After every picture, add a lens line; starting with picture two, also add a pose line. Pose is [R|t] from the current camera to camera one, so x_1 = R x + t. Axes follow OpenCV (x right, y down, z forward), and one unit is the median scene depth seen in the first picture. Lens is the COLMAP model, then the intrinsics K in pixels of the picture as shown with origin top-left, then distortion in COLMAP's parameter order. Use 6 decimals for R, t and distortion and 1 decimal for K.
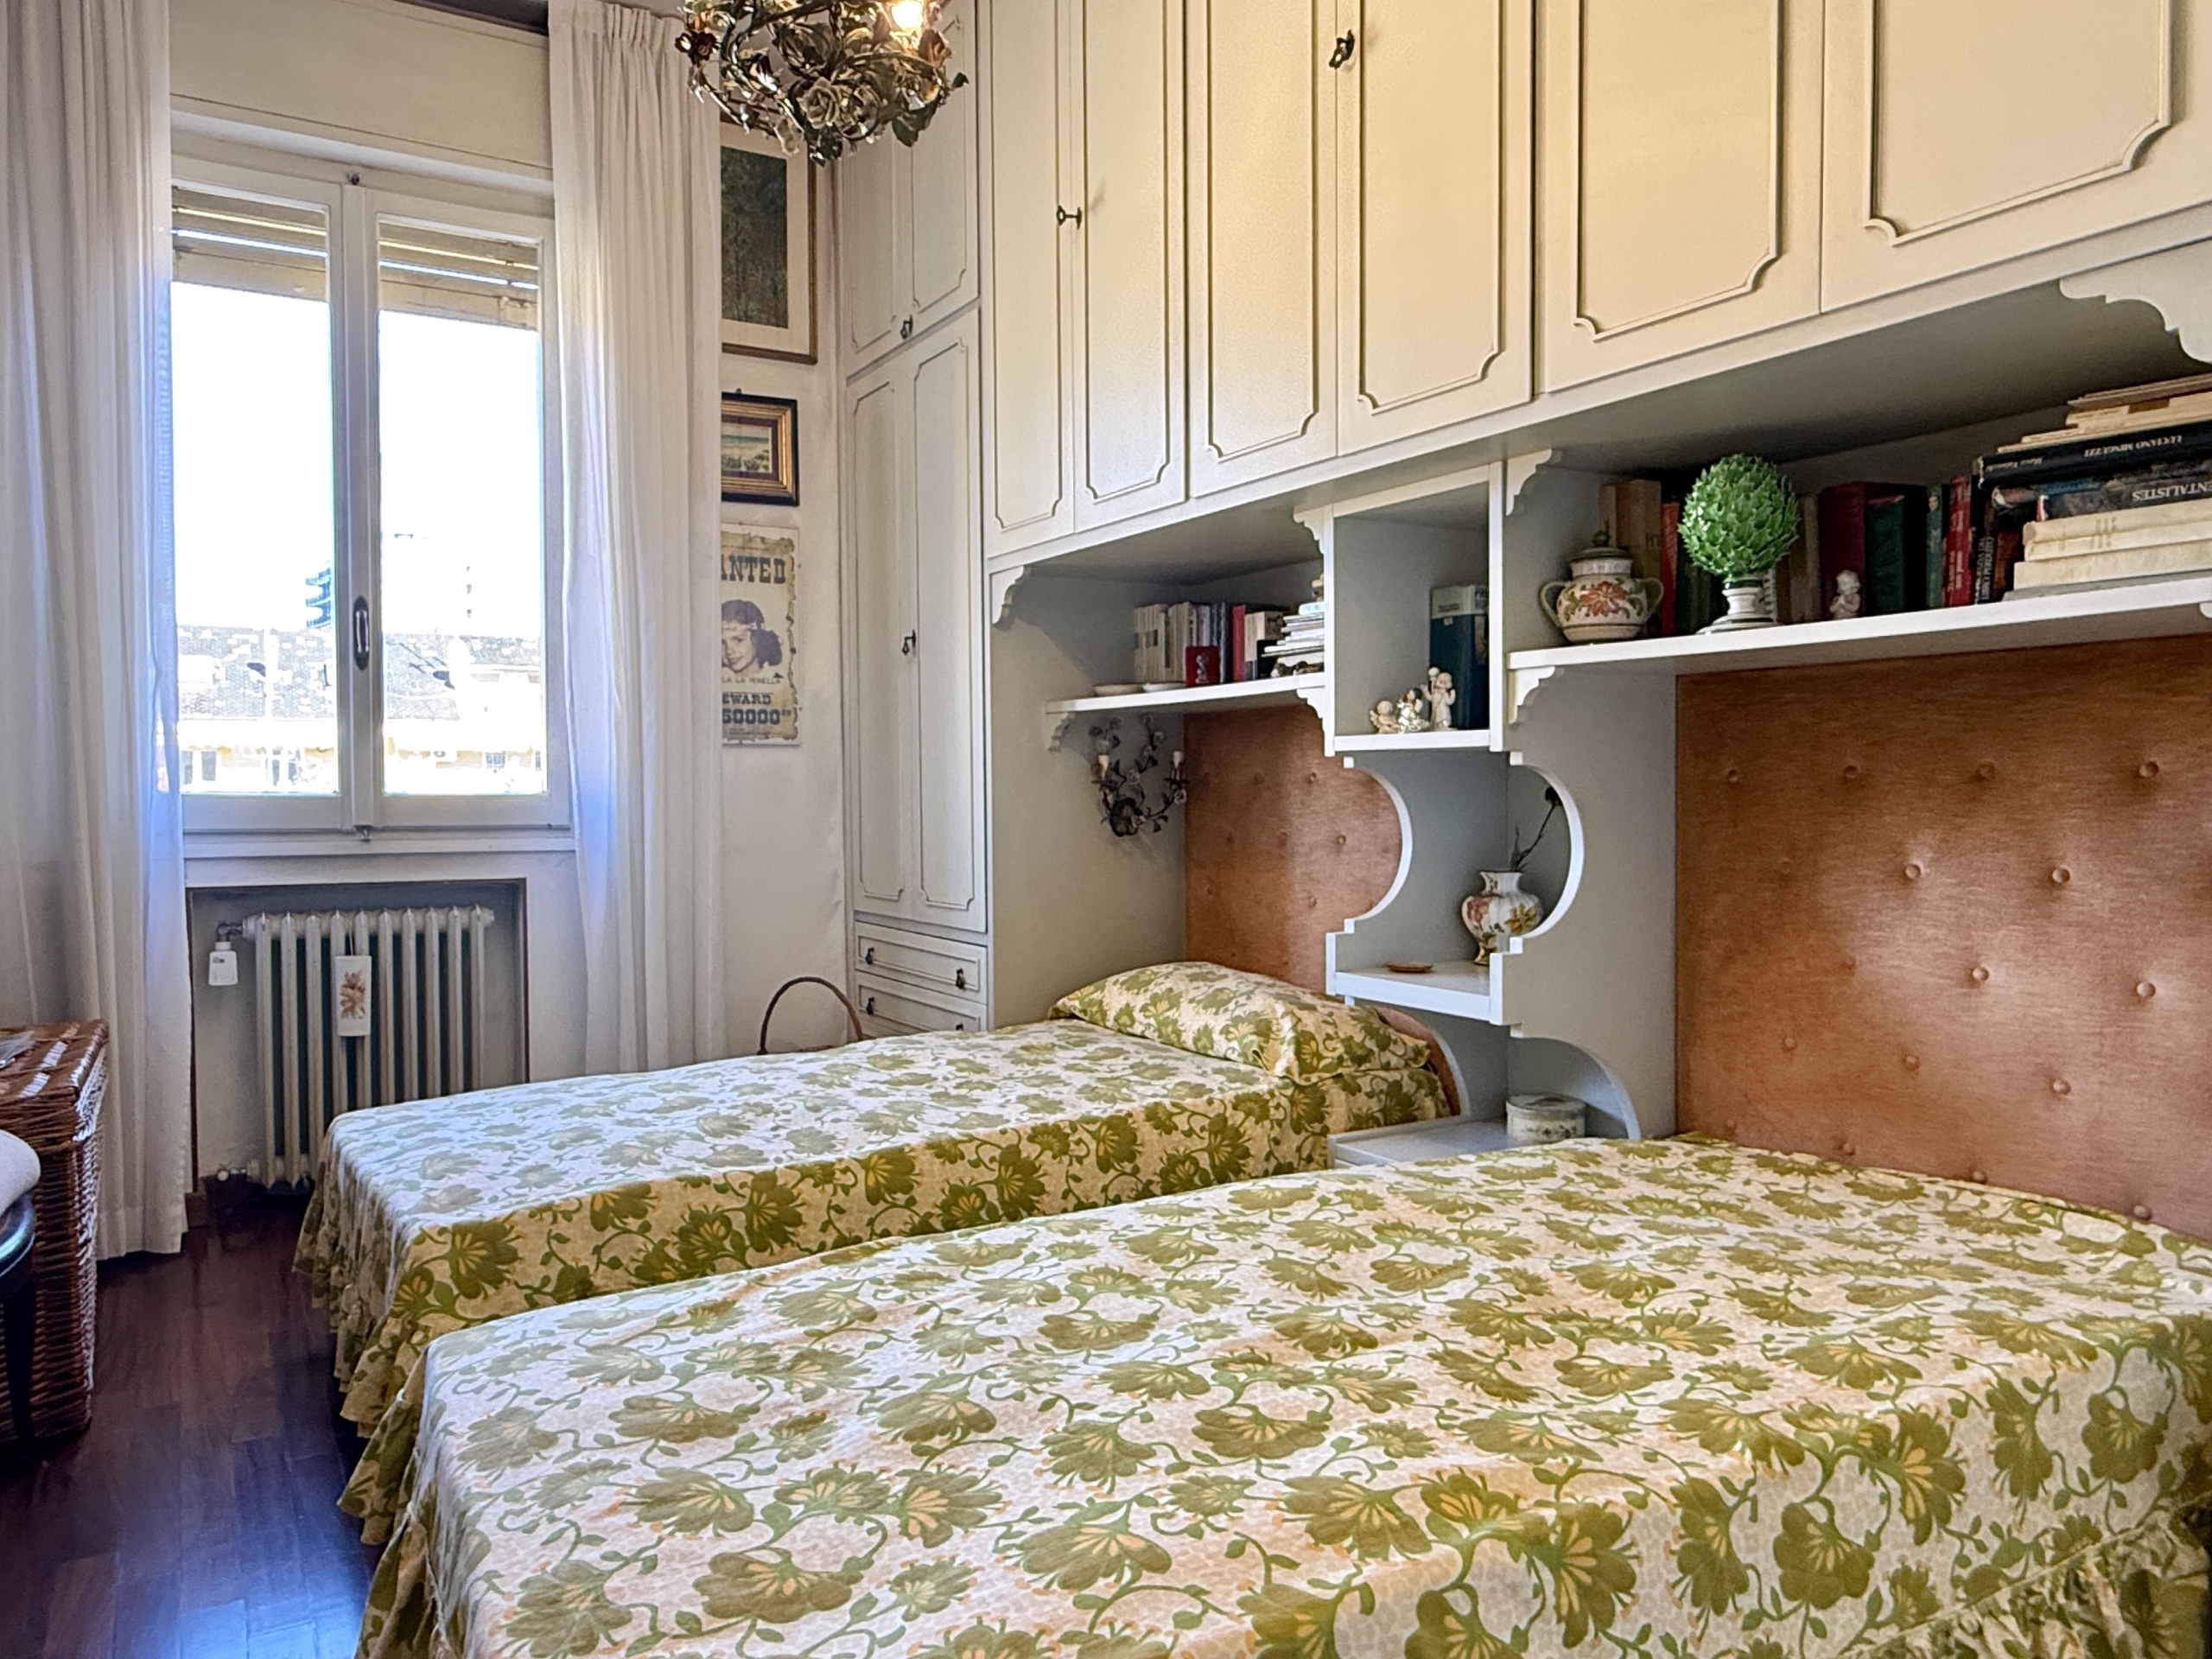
lens RADIAL K [[1452.3, 0, 926.6], [0, 1452.3, 836.6], [0, 0, 1]] dist [-0.001381, 0.000771]
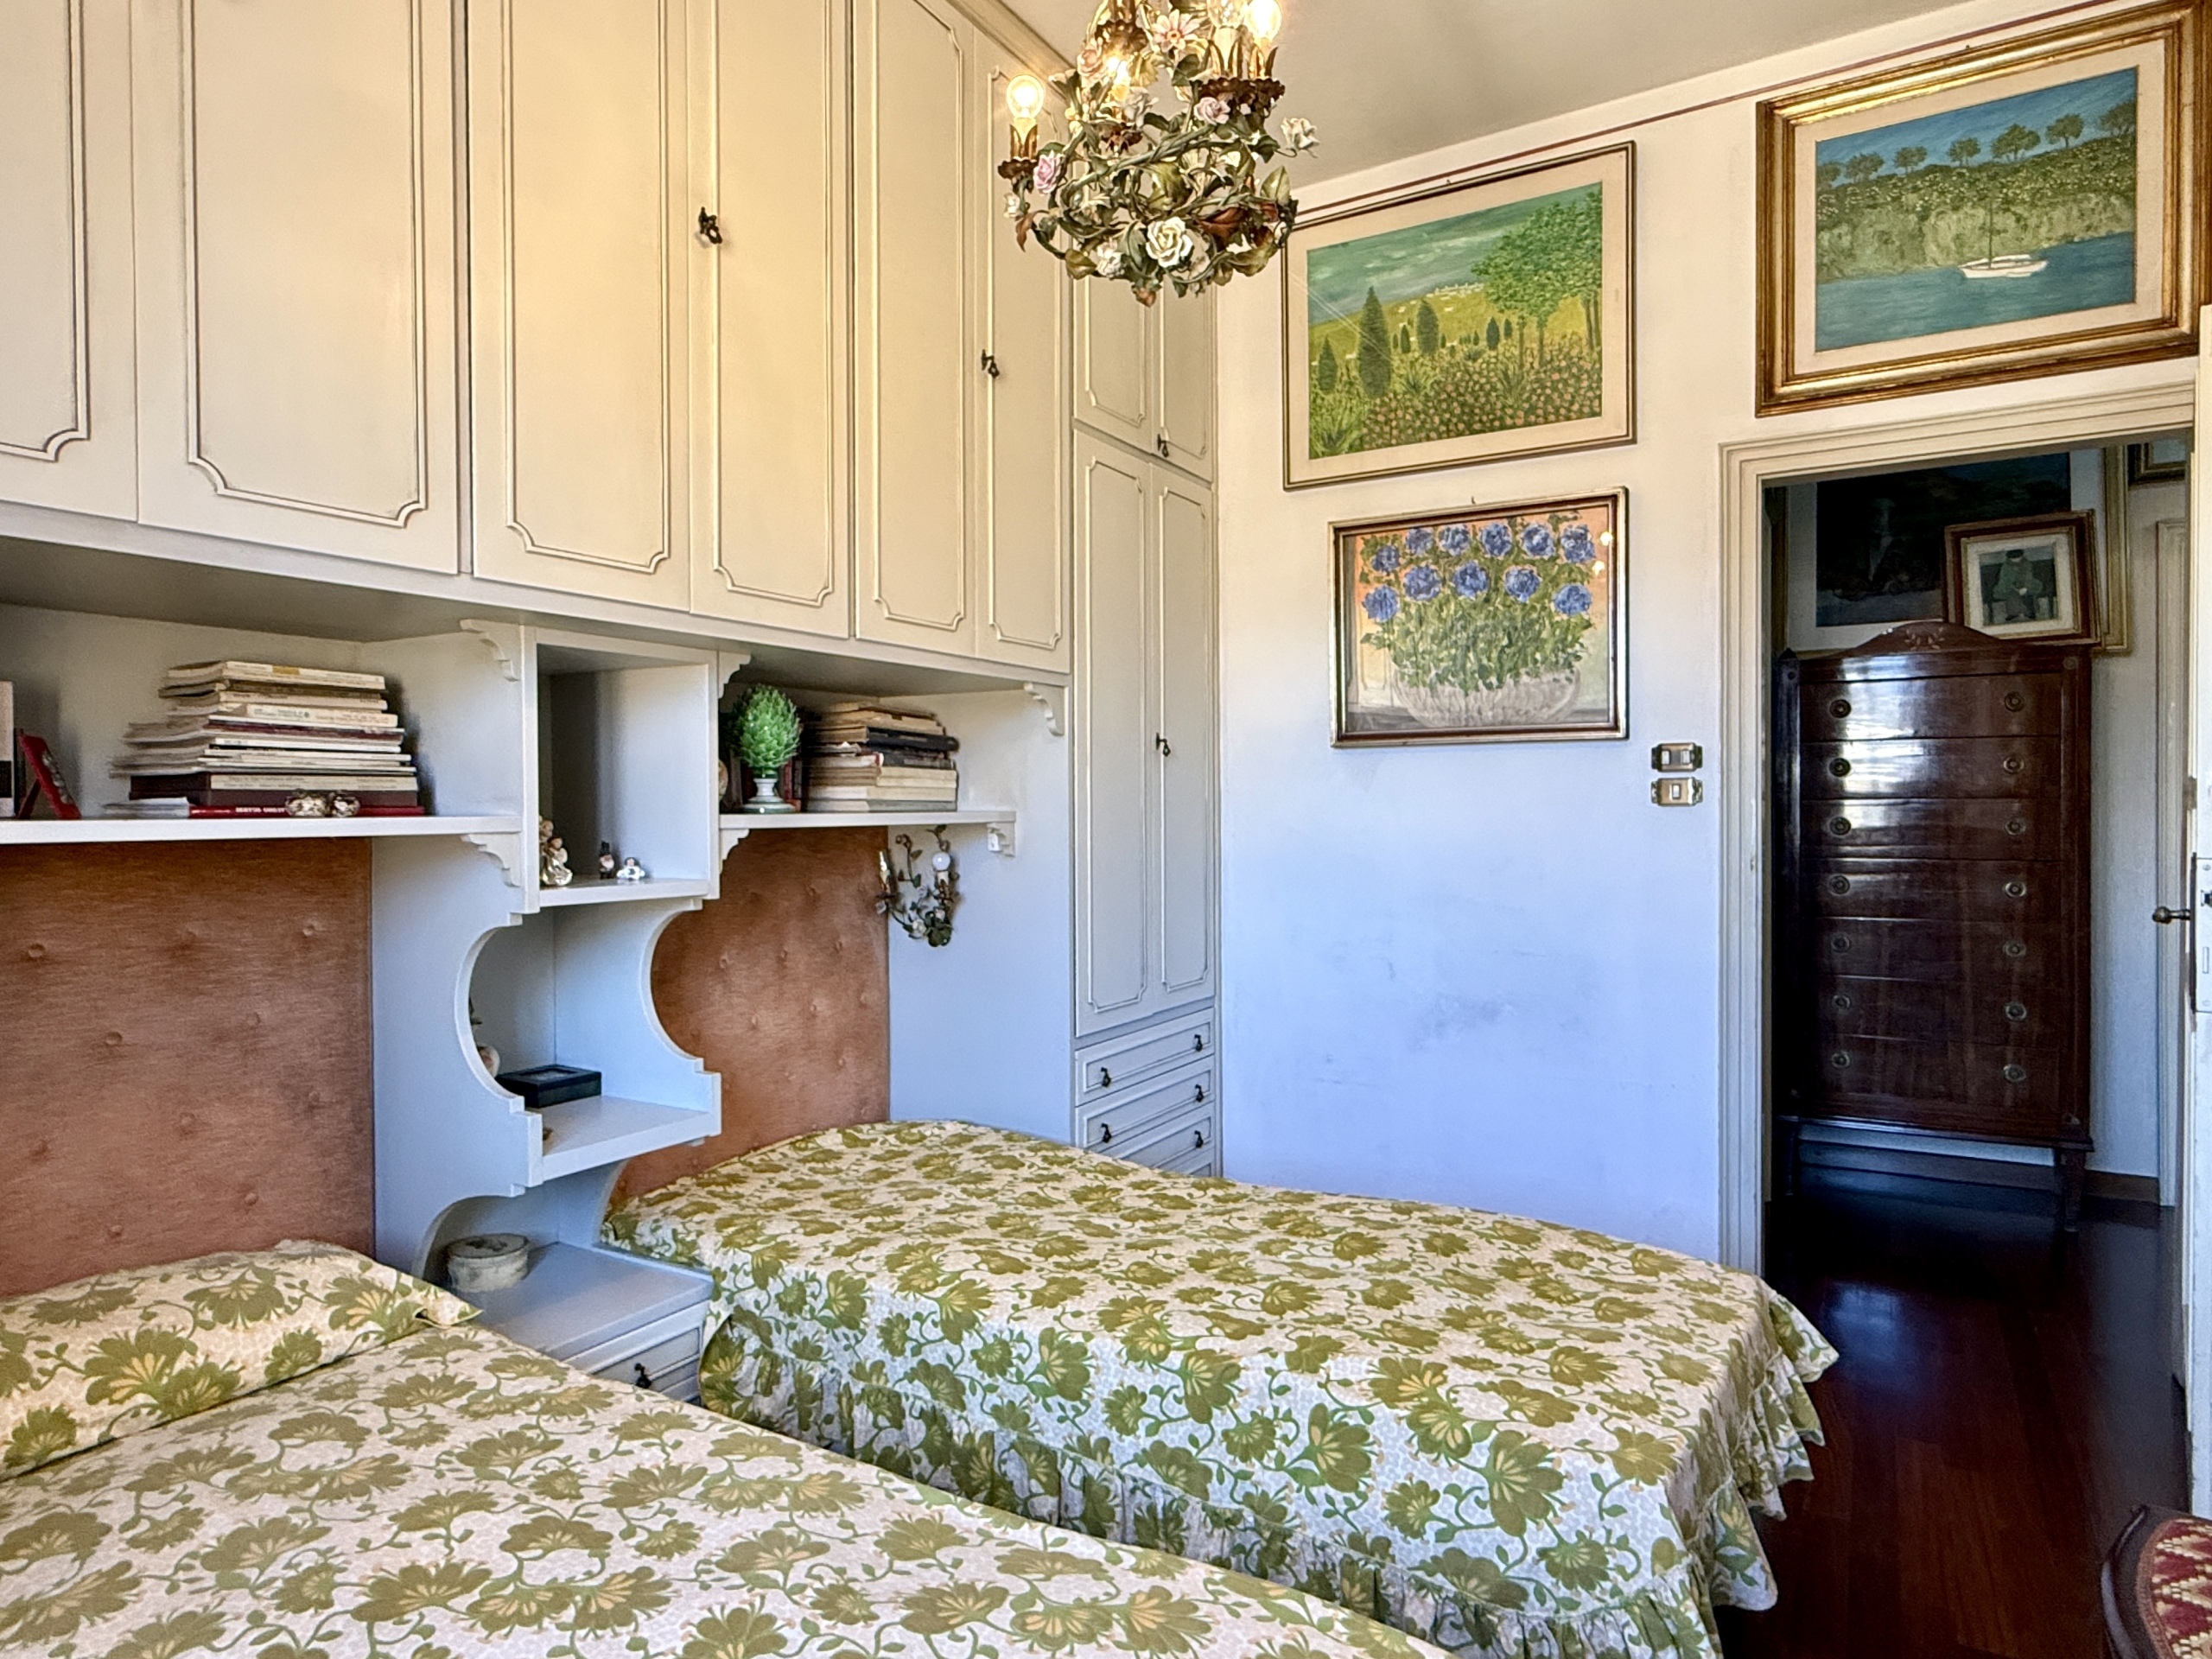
lens RADIAL K [[1313.5, 0, 1106.8], [0, 1313.5, 820.2], [0, 0, 1]] dist [0.001506, -0.002254]
pose [[-0.562166, -0.000111, 0.827024, -0.575438], [0.023243, 0.999603, 0.015933, -0.115863], [-0.826698, 0.028180, -0.561940, 1.178125]]
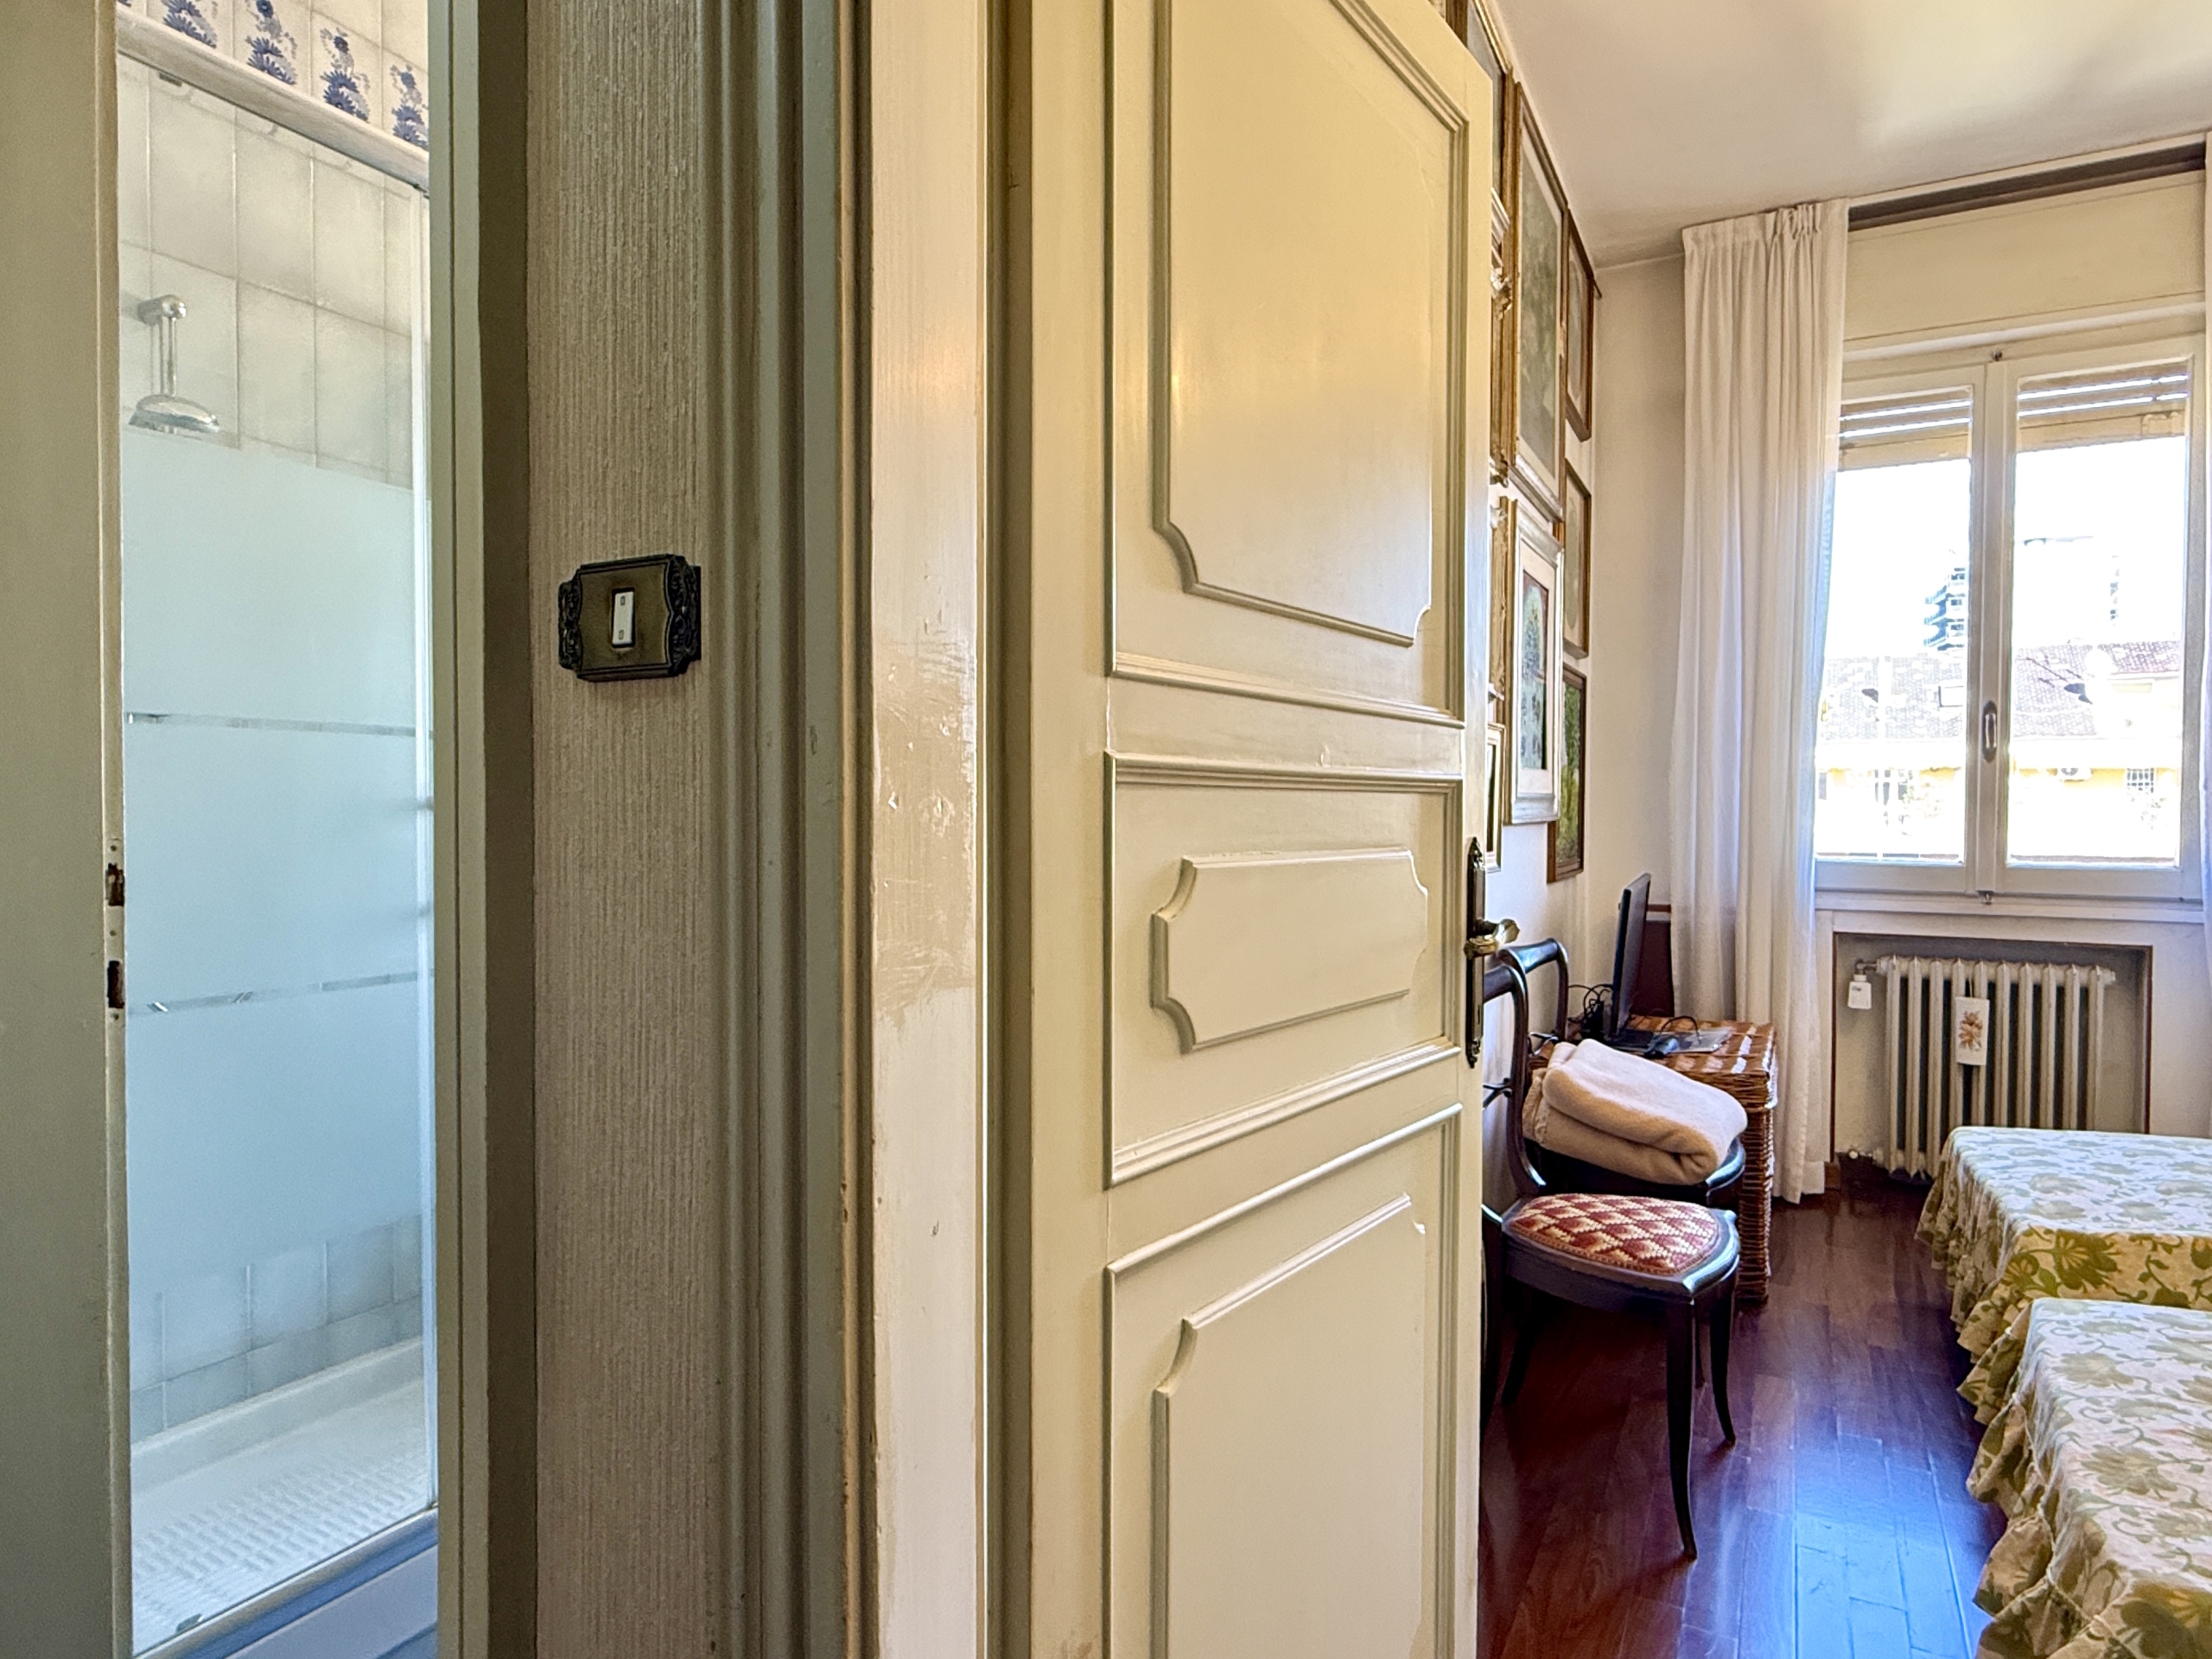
lens RADIAL K [[1313.5, 0, 1088.3], [0, 1313.5, 827.4], [0, 0, 1]] dist [0.001506, -0.002254]
pose [[0.569730, 0.023022, -0.821509, 0.108357], [-0.032348, 0.999461, 0.005575, -0.056238], [0.821195, 0.023398, 0.570168, -0.309785]]
